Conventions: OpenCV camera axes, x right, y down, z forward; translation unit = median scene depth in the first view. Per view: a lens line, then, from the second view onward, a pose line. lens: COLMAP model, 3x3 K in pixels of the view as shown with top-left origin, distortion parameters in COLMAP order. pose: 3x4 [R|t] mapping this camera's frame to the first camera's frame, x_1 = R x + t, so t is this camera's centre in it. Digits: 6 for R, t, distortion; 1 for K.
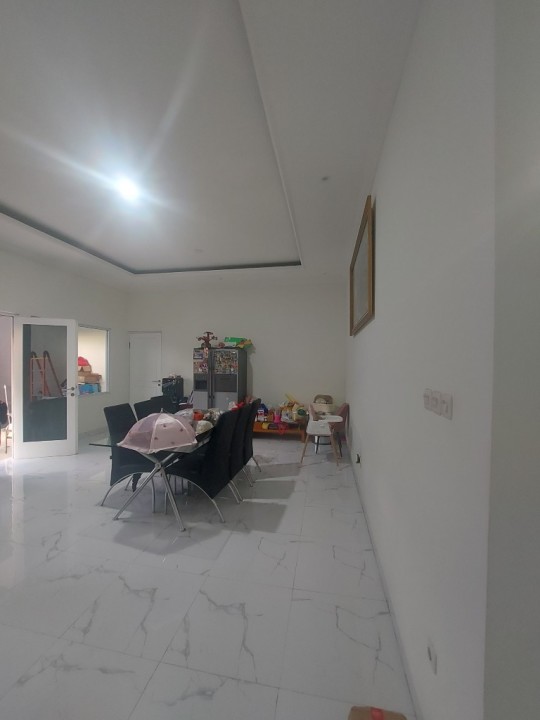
lens RADIAL K [[289.2, 0, 269.1], [0, 289.2, 358.7], [0, 0, 1]] dist [-0.004540, 0.000115]
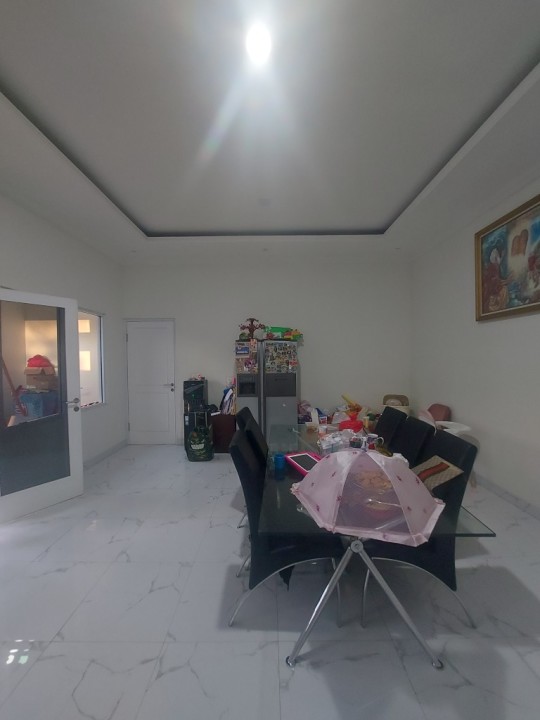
lens RADIAL K [[289.2, 0, 271.7], [0, 289.2, 363.5], [0, 0, 1]] dist [-0.004540, 0.000115]
pose [[0.982068, -0.024003, 0.186992, -0.312058], [0.017685, 0.999217, 0.035383, -0.000745], [-0.187695, -0.031441, 0.981724, 0.242833]]
